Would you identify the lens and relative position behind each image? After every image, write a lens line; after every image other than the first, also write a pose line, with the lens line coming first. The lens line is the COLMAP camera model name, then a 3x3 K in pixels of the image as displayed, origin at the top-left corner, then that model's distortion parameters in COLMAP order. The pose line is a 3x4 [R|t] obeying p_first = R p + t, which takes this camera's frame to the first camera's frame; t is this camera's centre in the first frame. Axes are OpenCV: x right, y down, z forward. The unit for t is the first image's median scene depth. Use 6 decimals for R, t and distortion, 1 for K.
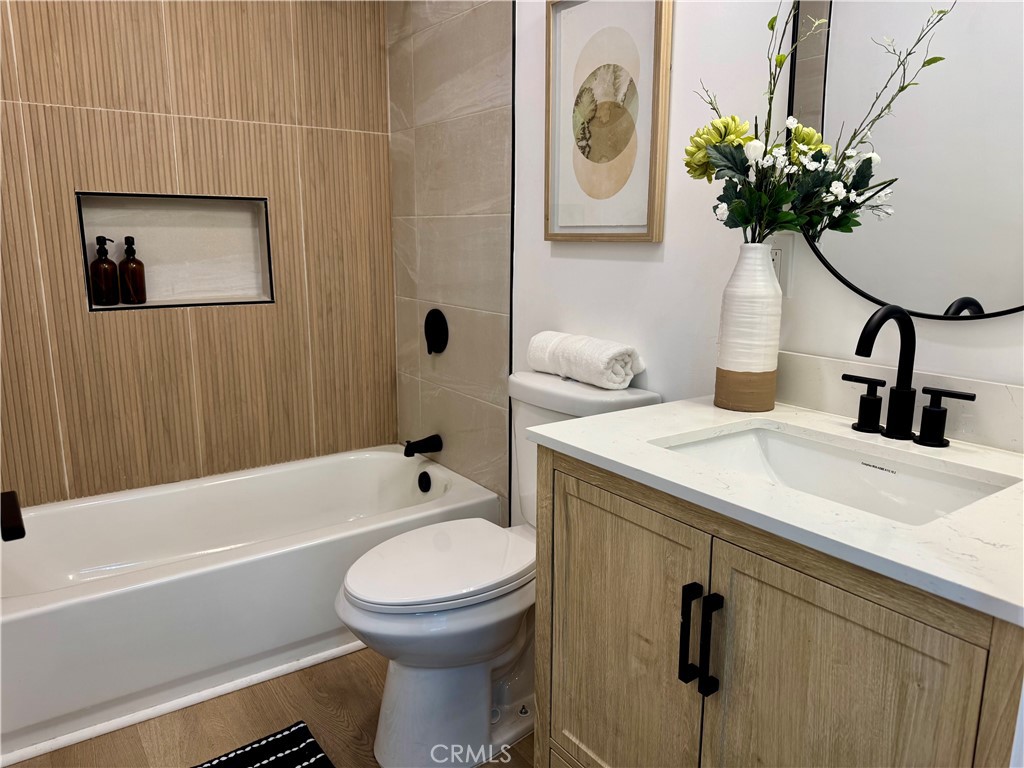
lens RADIAL K [[728.6, 0, 514.6], [0, 728.6, 380.4], [0, 0, 1]] dist [0.019765, -0.002996]
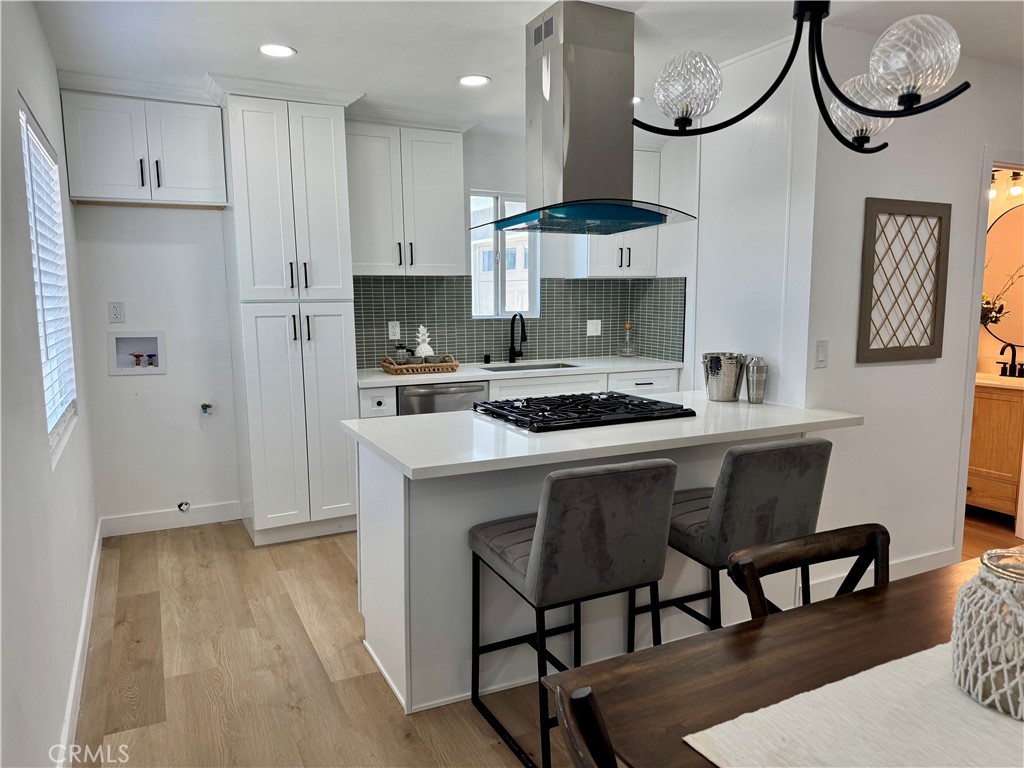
lens RADIAL K [[728.6, 0, 508.3], [0, 728.6, 379.8], [0, 0, 1]] dist [0.019765, -0.002996]
pose [[0.988554, 0.010640, -0.150492, -1.036711], [-0.020657, 0.997661, -0.065154, 0.271028], [0.149447, 0.067516, 0.986462, -2.195372]]
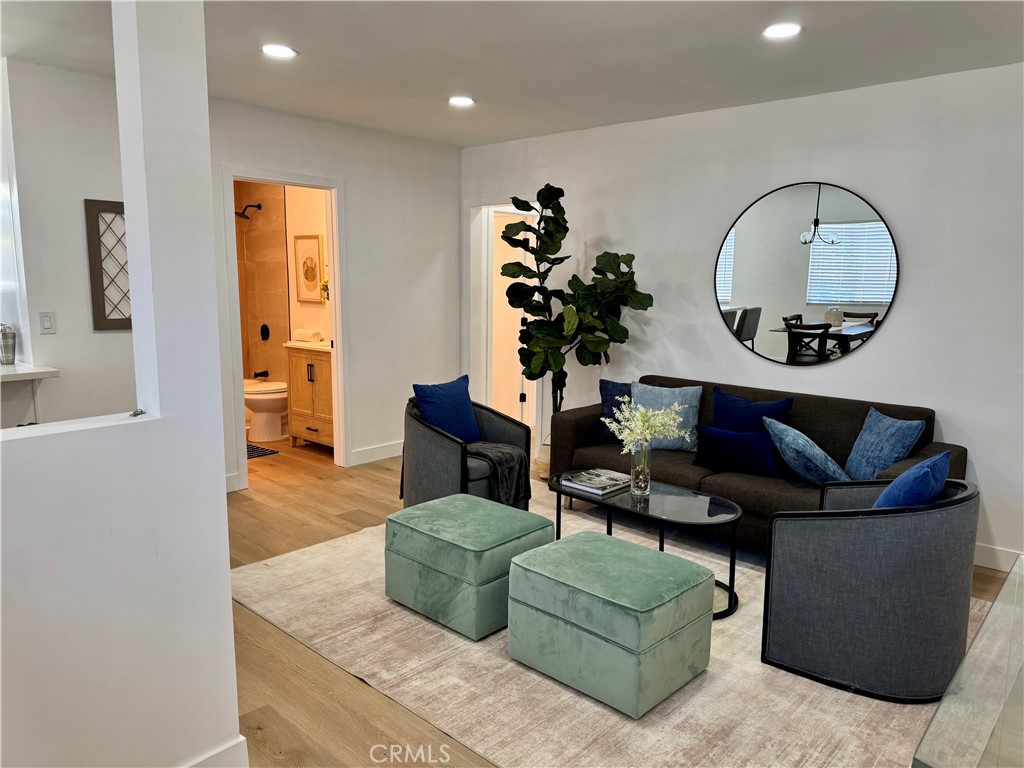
lens RADIAL K [[728.6, 0, 514.3], [0, 728.6, 383.9], [0, 0, 1]] dist [0.019765, -0.002996]
pose [[0.977039, -0.026873, 0.211357, 0.334033], [0.036157, 0.998538, -0.040183, 0.403307], [-0.209969, 0.046903, 0.976582, -2.807109]]
